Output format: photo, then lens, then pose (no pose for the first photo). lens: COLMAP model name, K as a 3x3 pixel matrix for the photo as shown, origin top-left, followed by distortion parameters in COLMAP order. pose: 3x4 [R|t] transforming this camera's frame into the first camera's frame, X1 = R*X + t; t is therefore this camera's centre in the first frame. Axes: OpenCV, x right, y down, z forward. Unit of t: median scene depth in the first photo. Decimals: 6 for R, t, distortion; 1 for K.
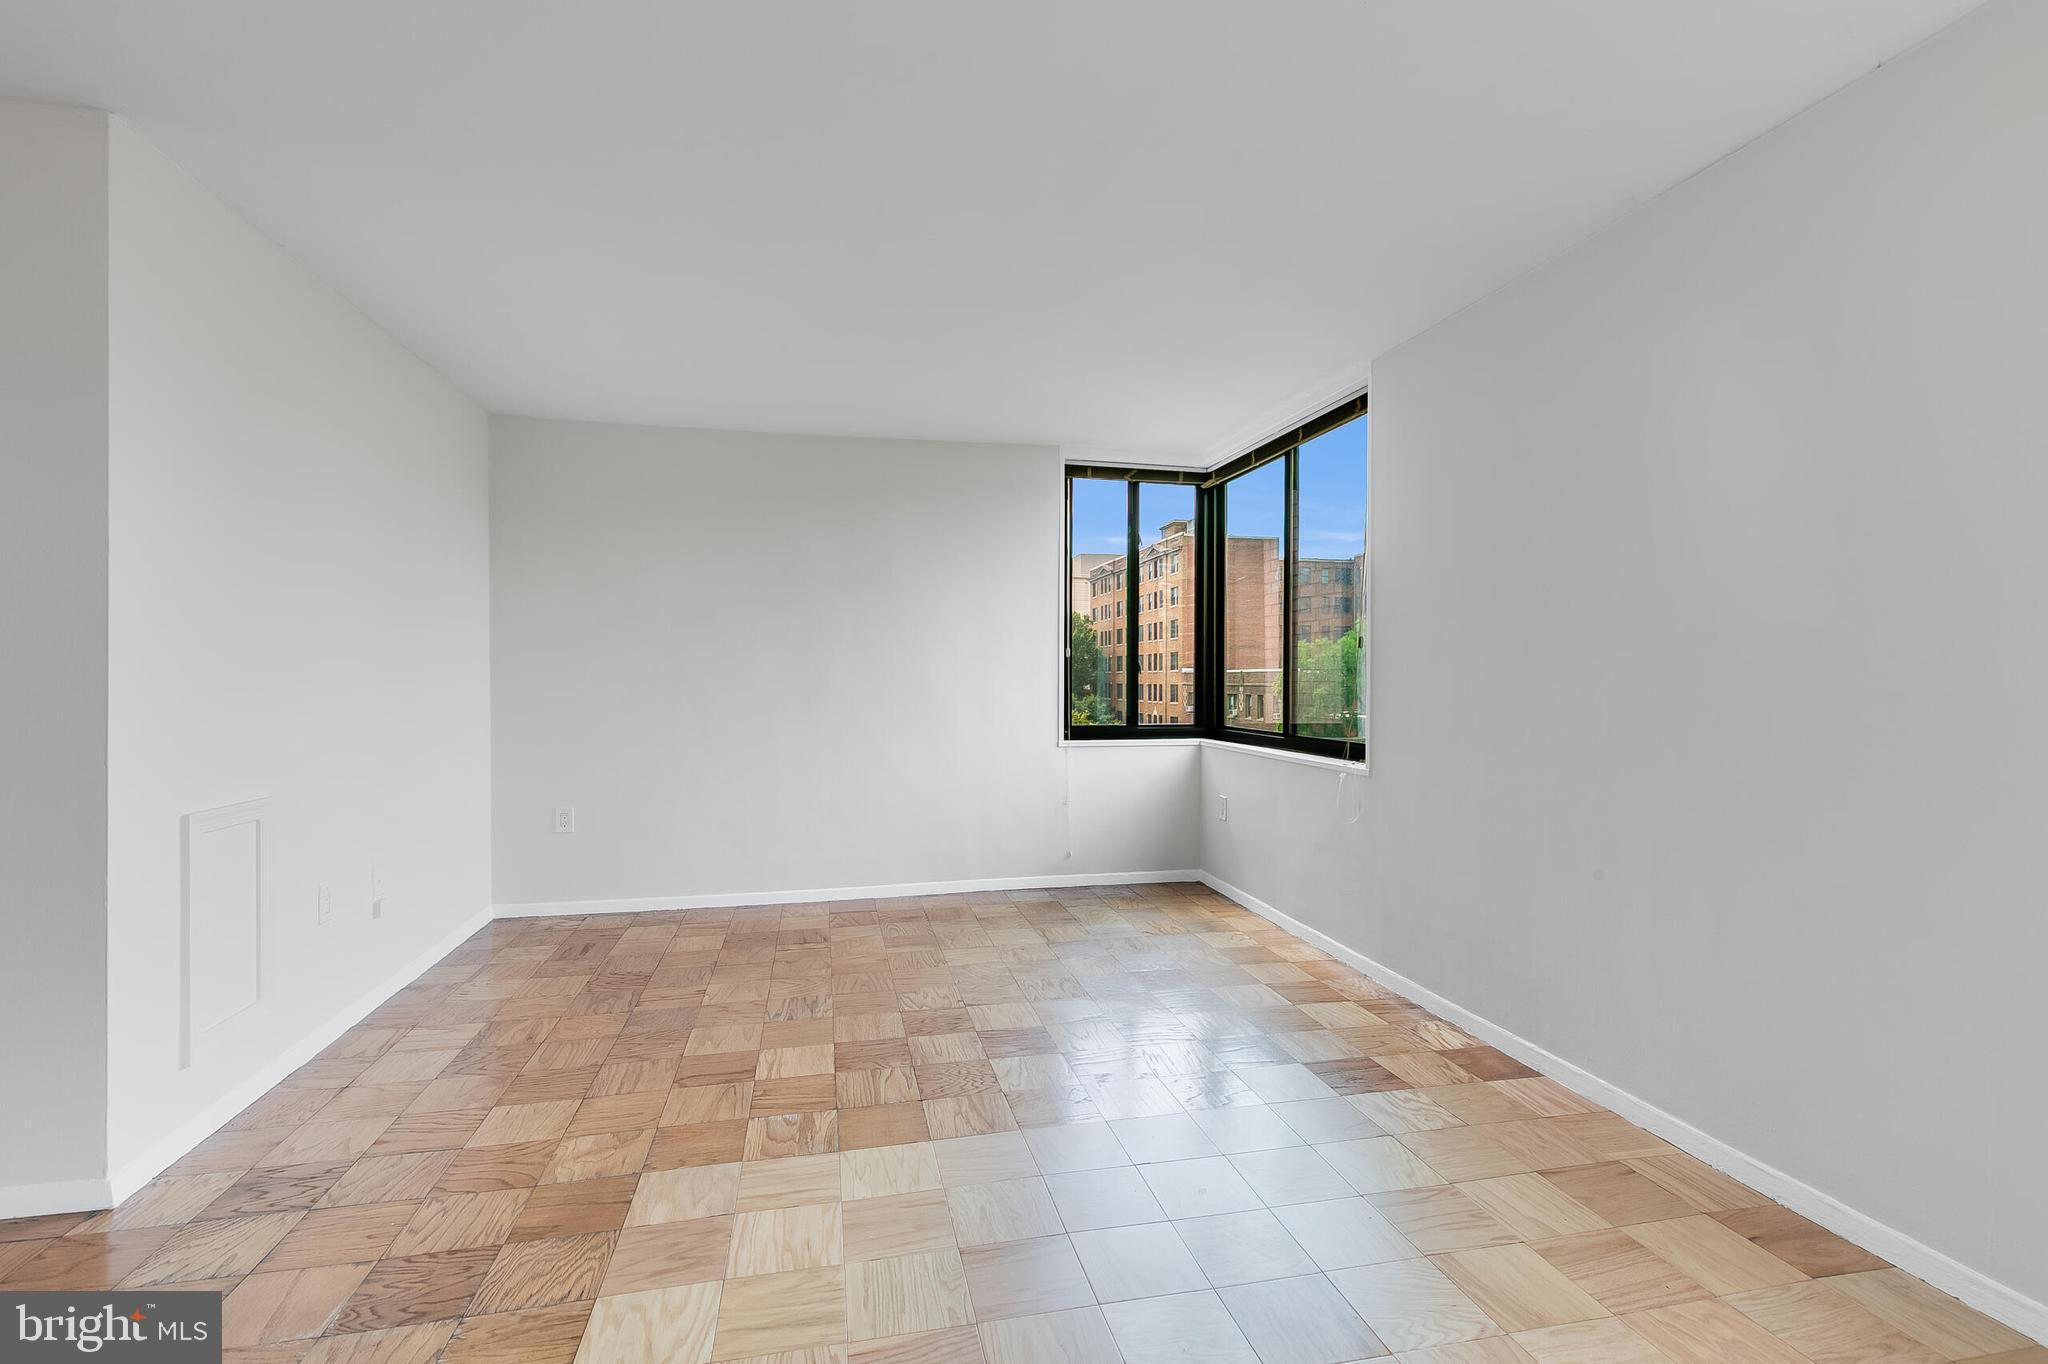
lens RADIAL K [[926.0, 0, 1024.0], [0, 926.0, 682.0], [0, 0, 1]] dist [0.002187, -0.001165]
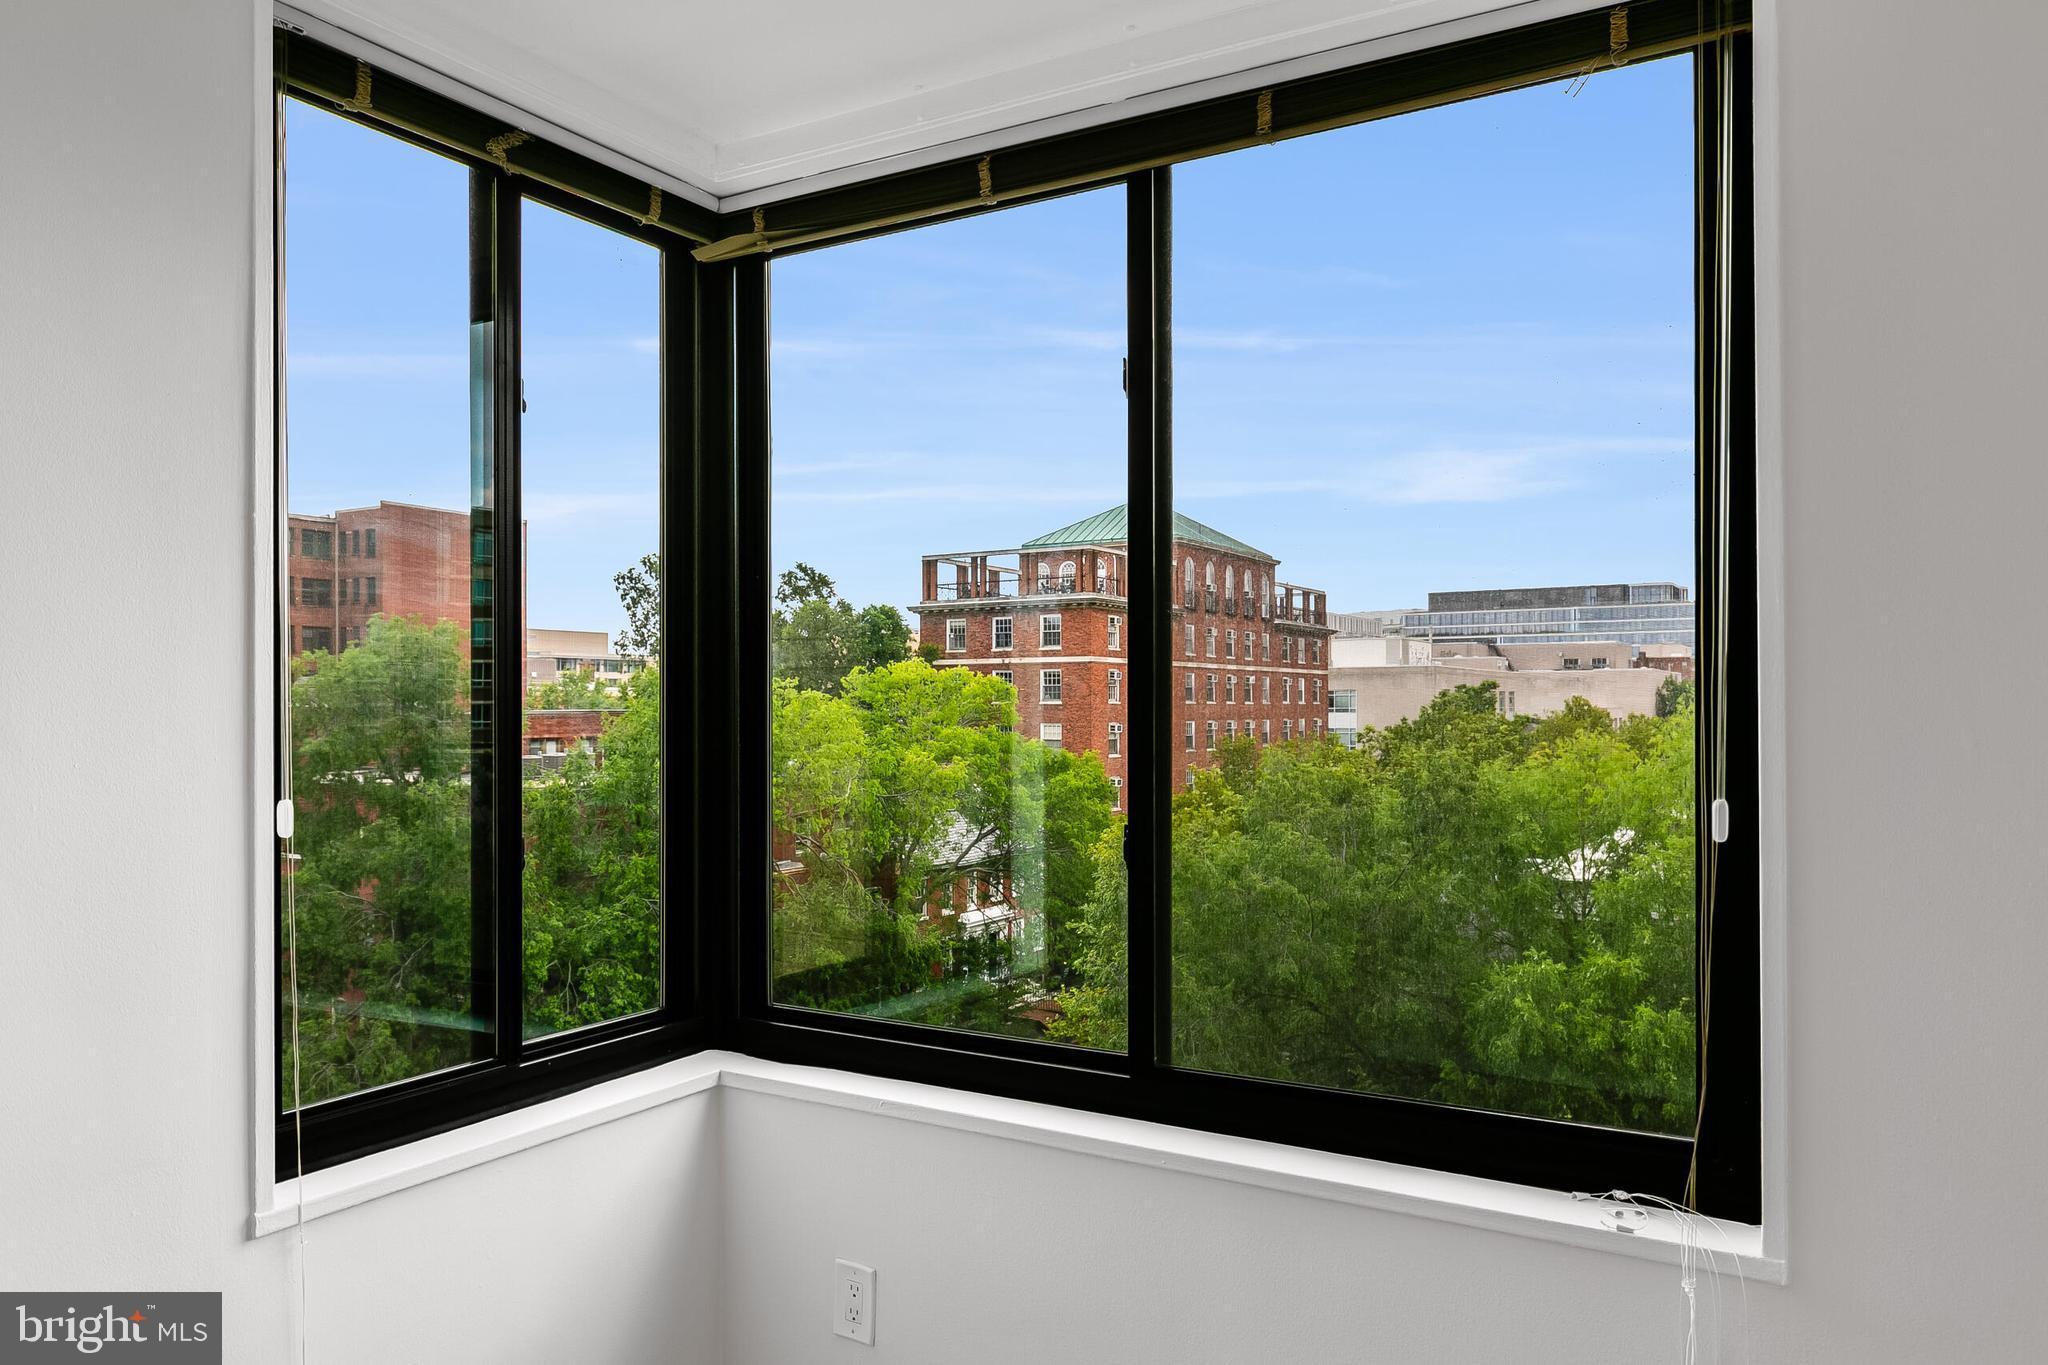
lens RADIAL K [[1398.0, 0, 1024.0], [0, 1398.0, 682.5], [0, 0, 1]] dist [-0.000102, -0.000202]
pose [[0.688790, 0.007950, 0.724917, -0.126176], [0.008159, 0.999792, -0.018717, -0.092698], [-0.724915, 0.018807, 0.688582, 0.995936]]
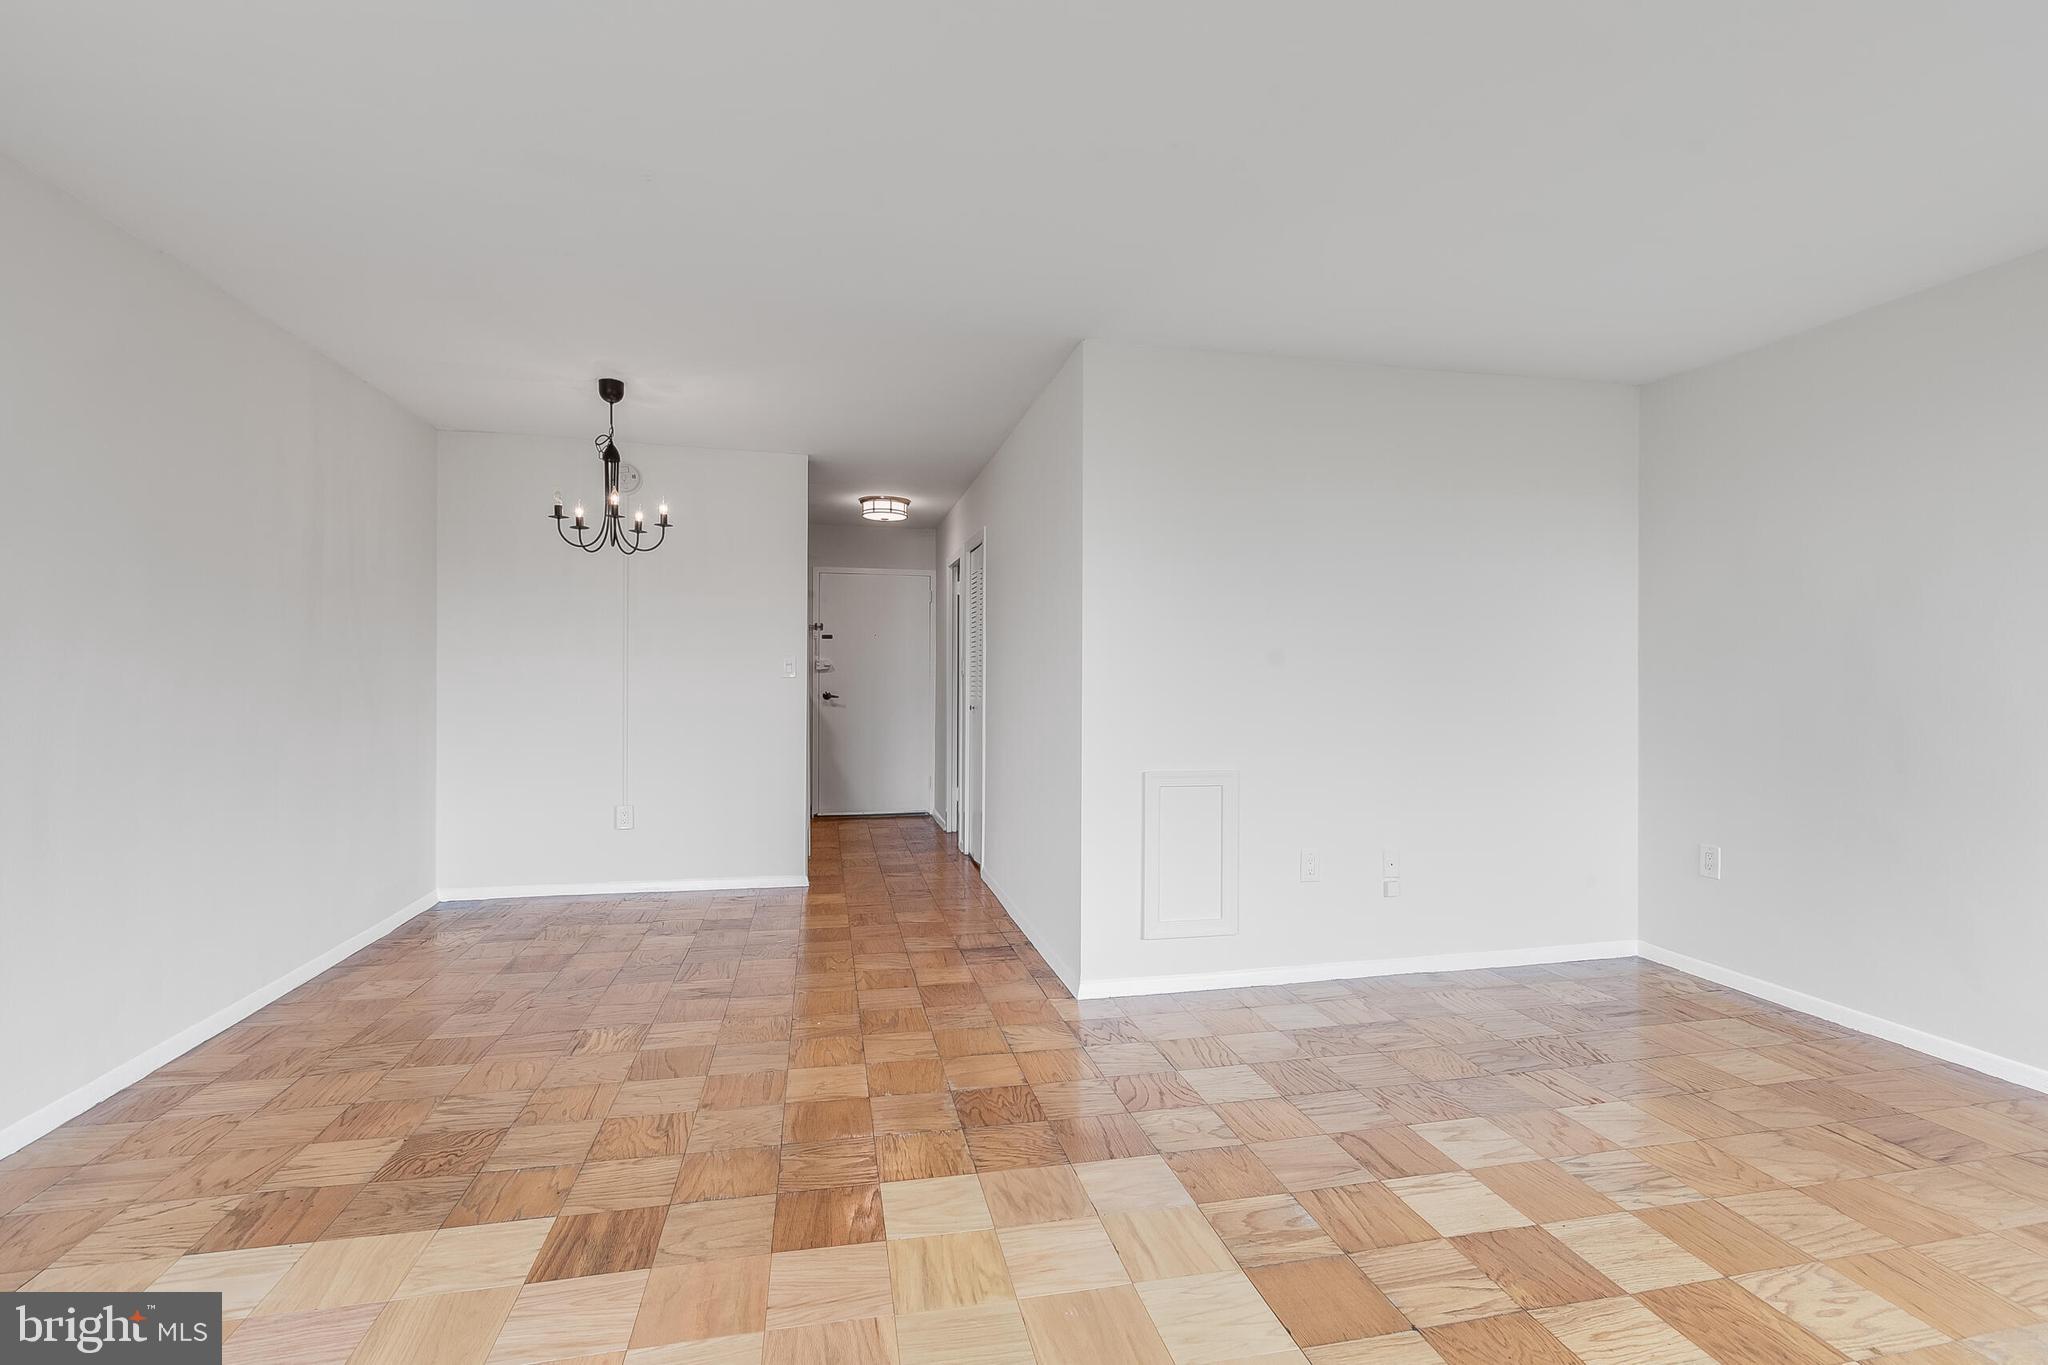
lens RADIAL K [[924.7, 0, 1022.5], [0, 924.7, 678.3], [0, 0, 1]] dist [0.011379, -0.004005]
pose [[0.001861, -0.003124, -0.999993, 0.434013], [-0.009176, 0.999953, -0.003141, -0.000700], [0.999956, 0.009182, 0.001832, 0.573888]]
